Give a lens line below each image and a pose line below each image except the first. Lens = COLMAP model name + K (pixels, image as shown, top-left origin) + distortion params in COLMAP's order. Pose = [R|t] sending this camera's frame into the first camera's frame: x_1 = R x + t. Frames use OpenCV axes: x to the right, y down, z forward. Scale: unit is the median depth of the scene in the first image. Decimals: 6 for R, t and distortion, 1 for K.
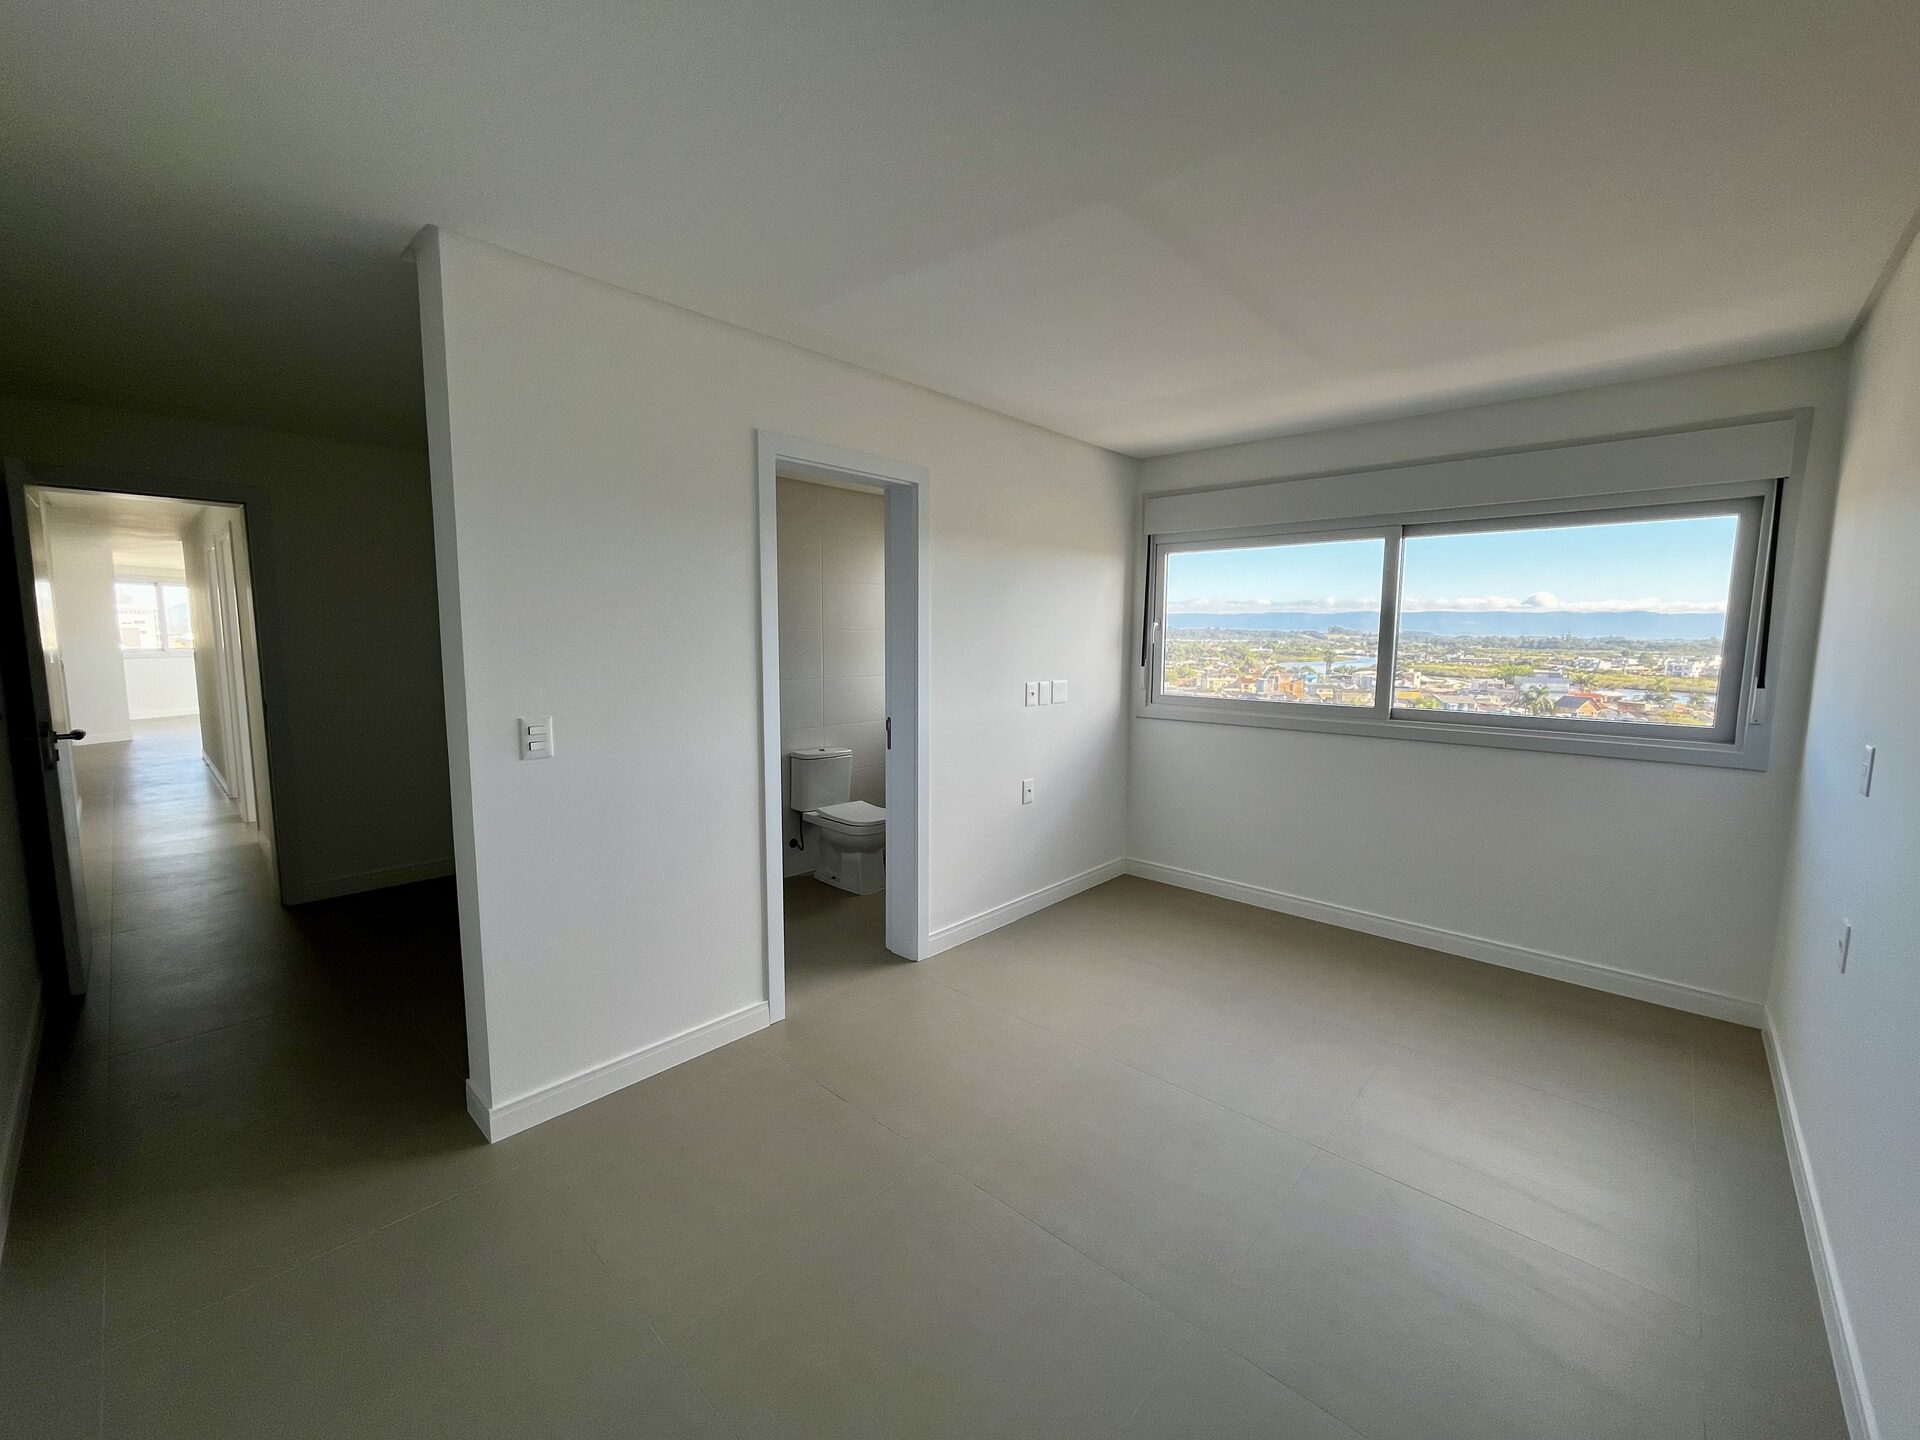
lens RADIAL K [[767.0, 0, 949.3], [0, 767.0, 729.6], [0, 0, 1]] dist [-0.002101, -0.000247]
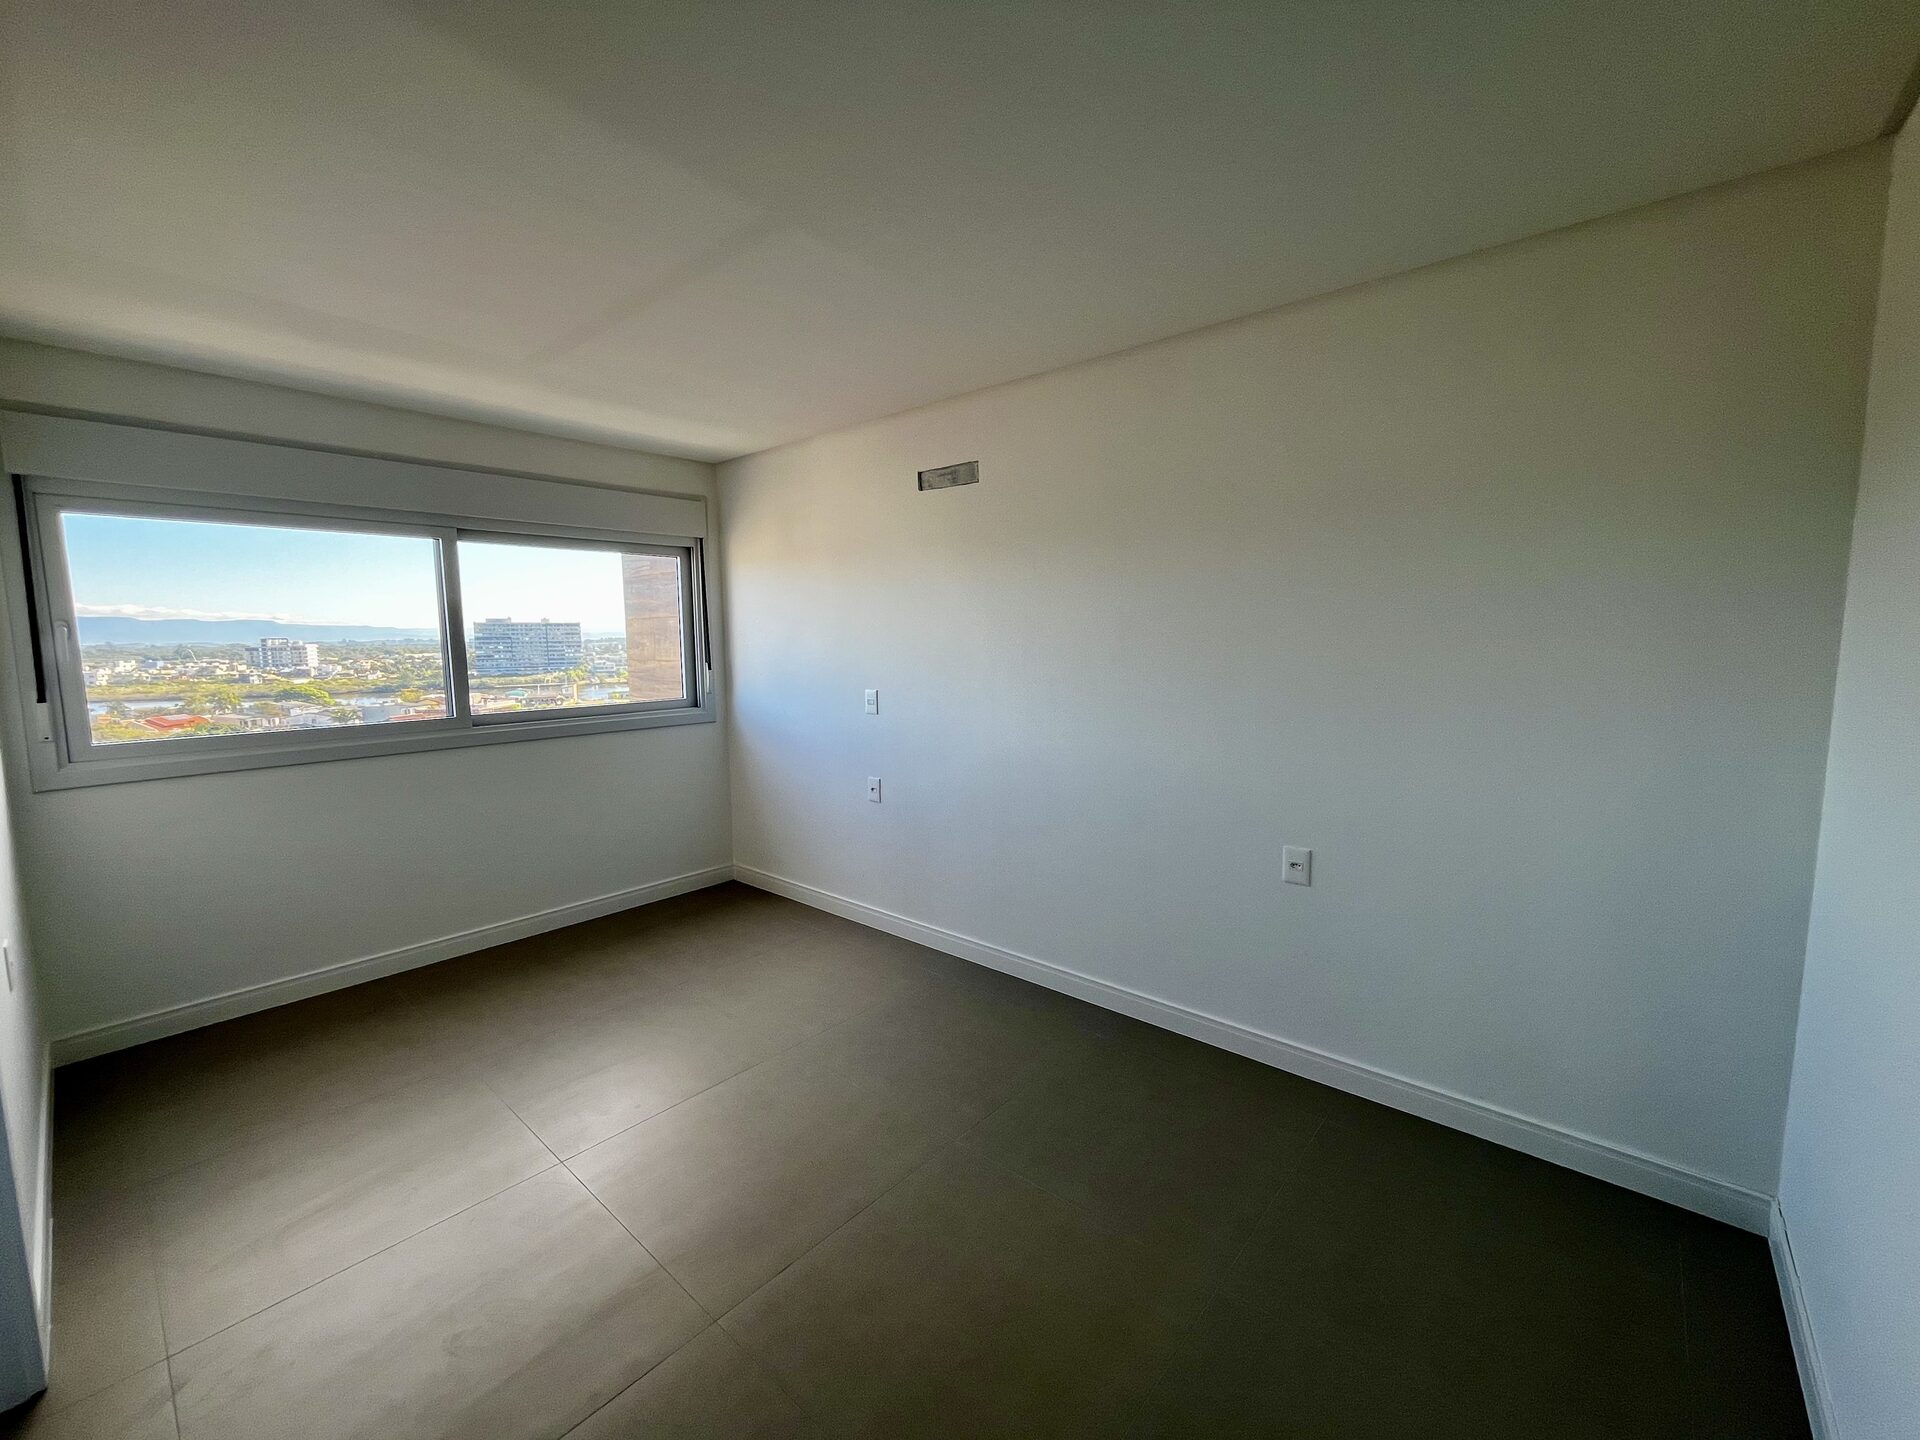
lens RADIAL K [[767.0, 0, 951.5], [0, 767.0, 726.4], [0, 0, 1]] dist [-0.002101, -0.000247]
pose [[-0.042183, -0.125570, 0.991188, -0.387507], [0.135038, 0.982251, 0.130185, -0.053823], [-0.989942, 0.139339, -0.024477, 0.386114]]
